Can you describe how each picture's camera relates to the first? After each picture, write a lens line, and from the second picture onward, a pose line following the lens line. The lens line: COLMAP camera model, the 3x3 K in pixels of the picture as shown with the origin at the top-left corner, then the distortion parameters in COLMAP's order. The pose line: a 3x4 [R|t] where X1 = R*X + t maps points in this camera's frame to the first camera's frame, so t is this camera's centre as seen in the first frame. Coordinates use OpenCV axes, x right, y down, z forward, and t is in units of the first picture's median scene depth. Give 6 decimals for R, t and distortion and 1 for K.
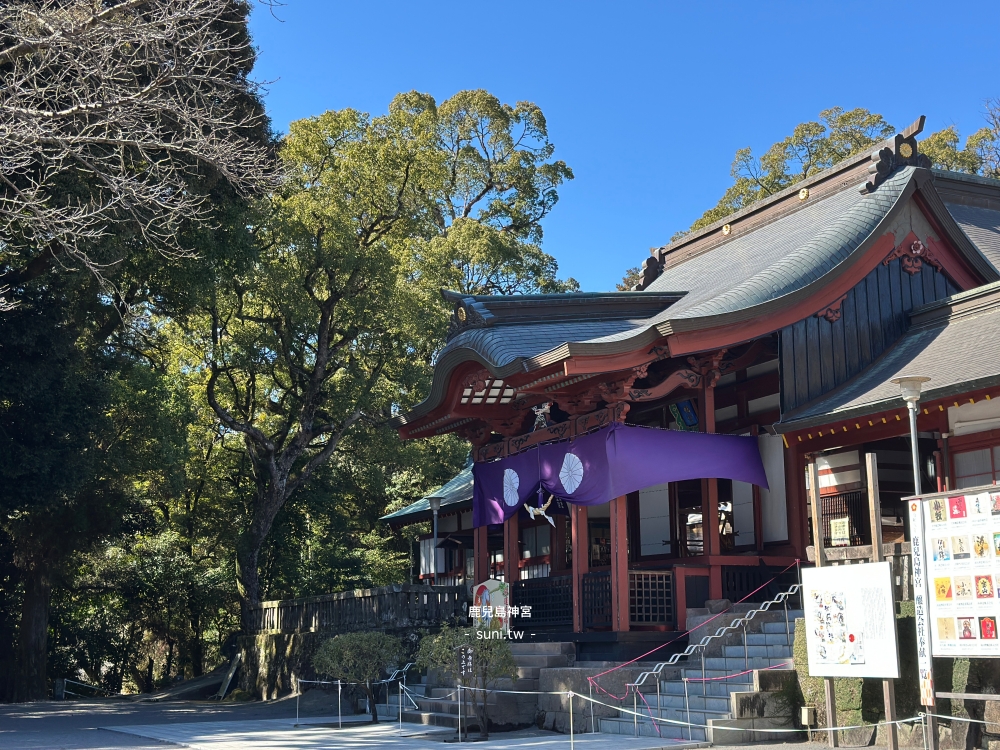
lens RADIAL K [[1398.8, 0, 500.0], [0, 1398.8, 375.0], [0, 0, 1]] dist [-0.023701, -0.007093]
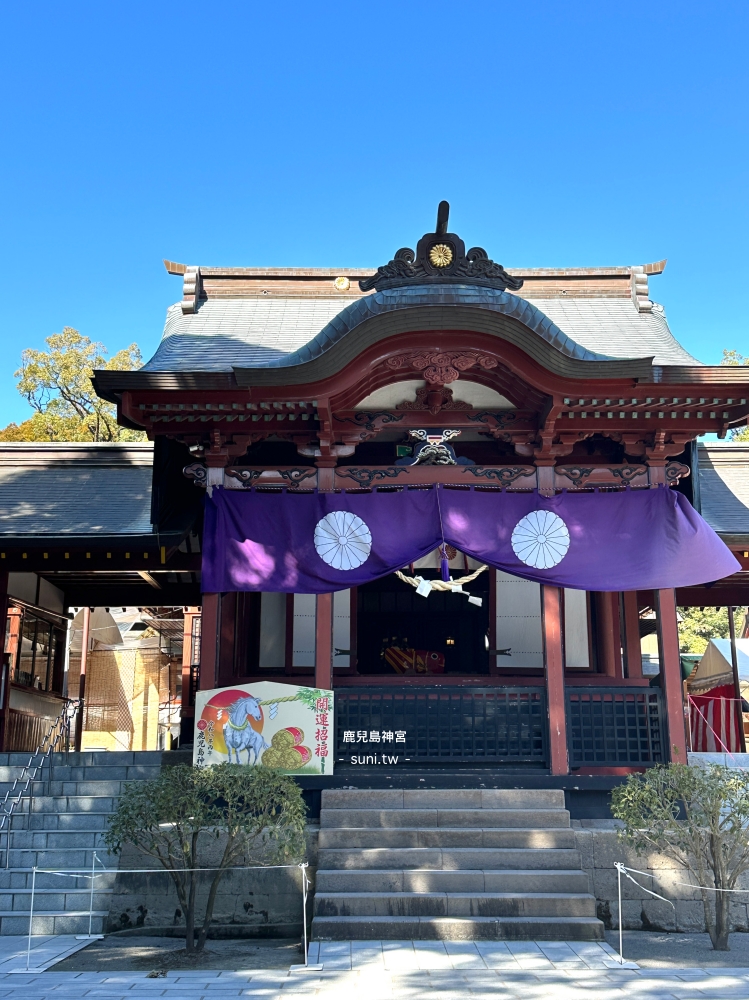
lens RADIAL K [[1135.0, 0, 374.5], [0, 1135.0, 500.0], [0, 0, 1]] dist [0.015356, -0.002222]
pose [[0.432186, 0.224570, 0.873375, -0.454342], [-0.173653, 0.971095, -0.163765, 0.149396], [-0.884907, -0.080887, 0.458691, 0.779105]]
